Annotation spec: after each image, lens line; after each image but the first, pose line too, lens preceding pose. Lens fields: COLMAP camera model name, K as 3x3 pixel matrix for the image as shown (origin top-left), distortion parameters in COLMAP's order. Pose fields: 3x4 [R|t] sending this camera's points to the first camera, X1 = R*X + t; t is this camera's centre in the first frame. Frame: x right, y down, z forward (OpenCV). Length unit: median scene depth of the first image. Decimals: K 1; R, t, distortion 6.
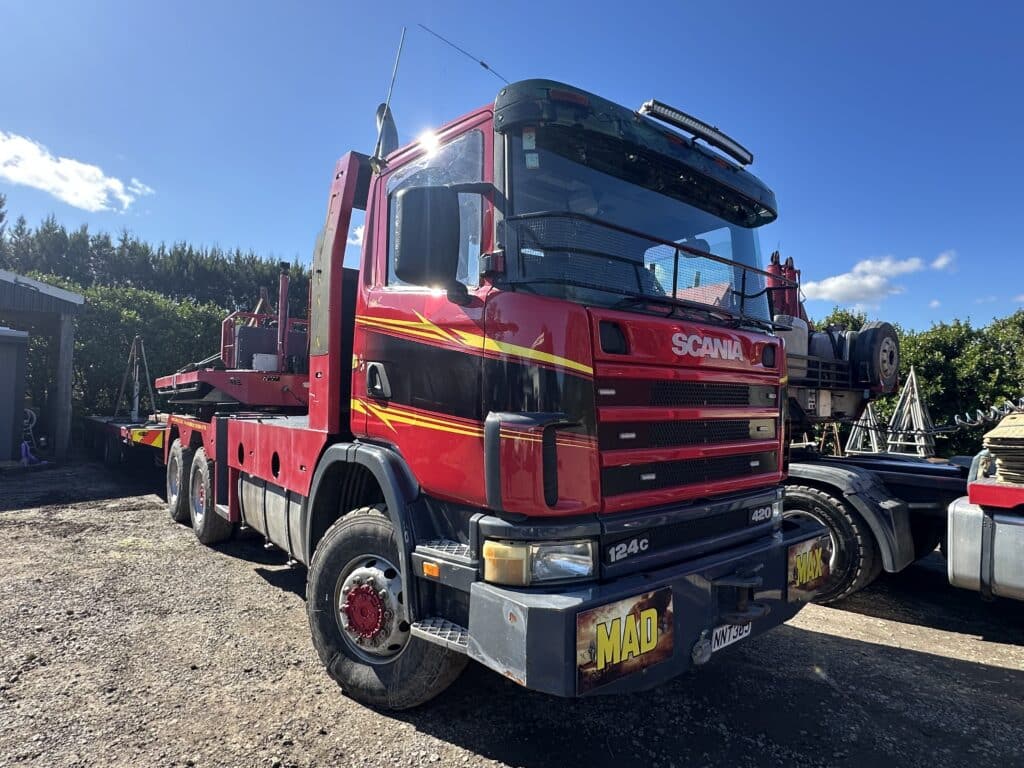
lens RADIAL K [[567.5, 0, 512.7], [0, 567.5, 389.2], [0, 0, 1]] dist [0.000273, -0.000718]
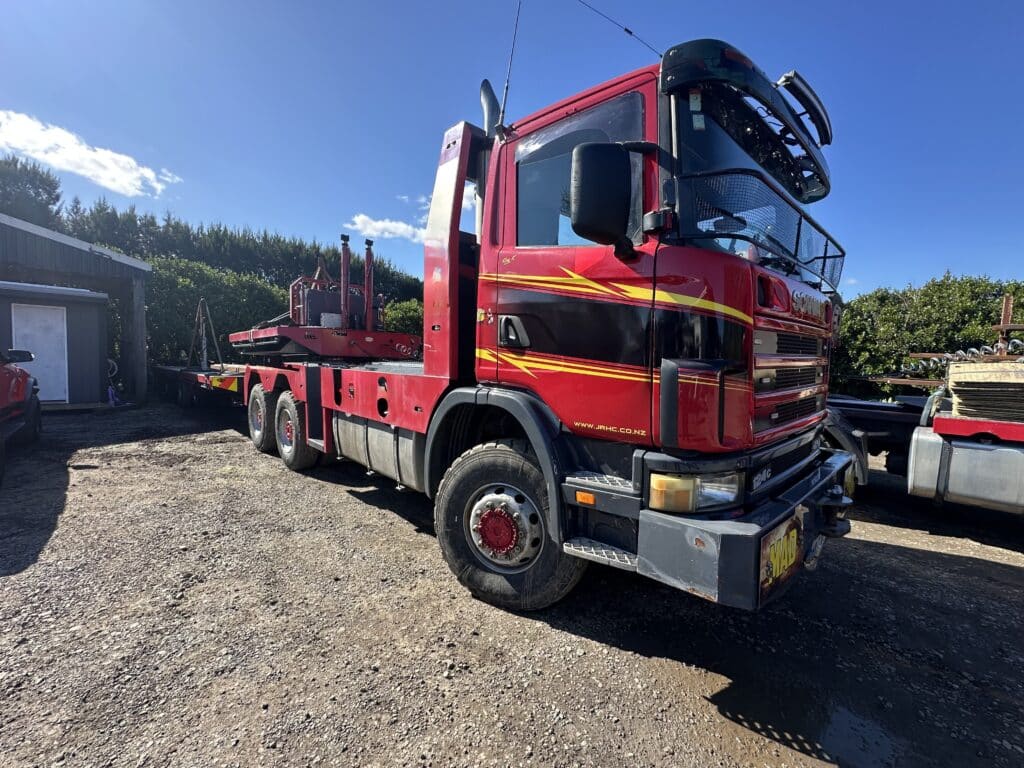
lens RADIAL K [[428.7, 0, 512.0], [0, 428.7, 384.0], [0, 0, 1]] dist [-0.000932, -0.000269]
pose [[0.997335, -0.002271, 0.072921, -0.287586], [-0.004169, 0.996107, 0.088049, 0.012440], [-0.072837, -0.088119, 0.993443, 0.144681]]
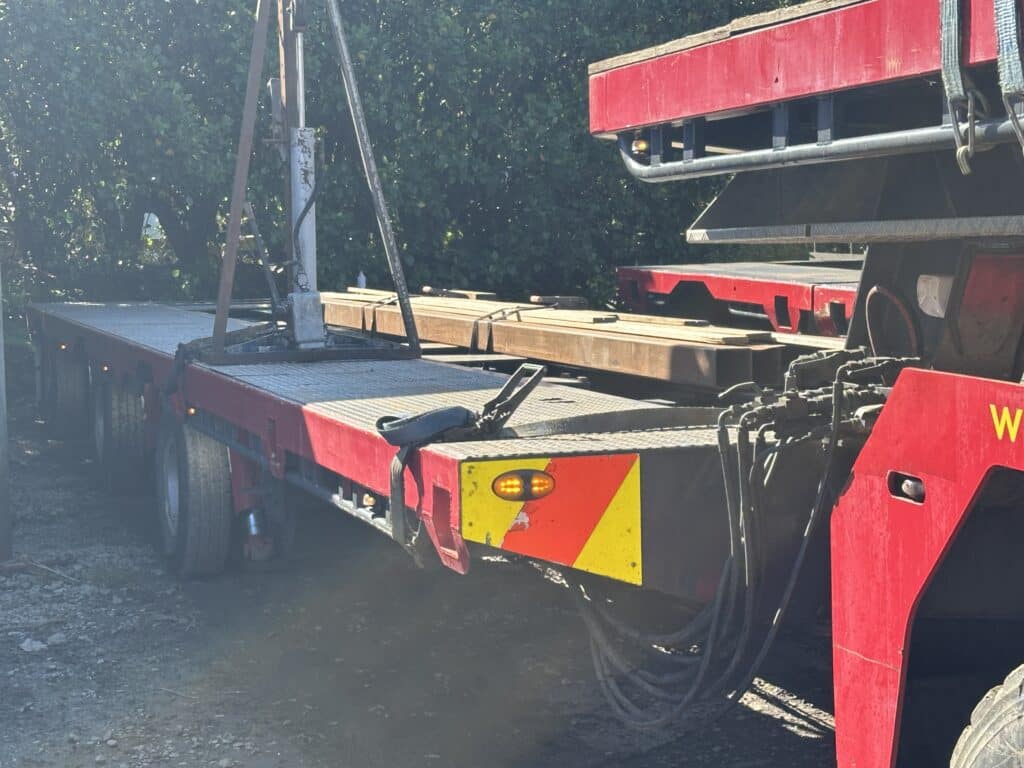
lens RADIAL K [[2028.1, 0, 512.0], [0, 2028.1, 384.0], [0, 0, 1]] dist [0.188227, -0.090758]
pose [[0.921315, -0.007070, -0.388754, -1.584761], [0.051541, 0.993232, 0.104084, 0.014640], [0.385387, -0.115931, 0.915444, 1.965967]]
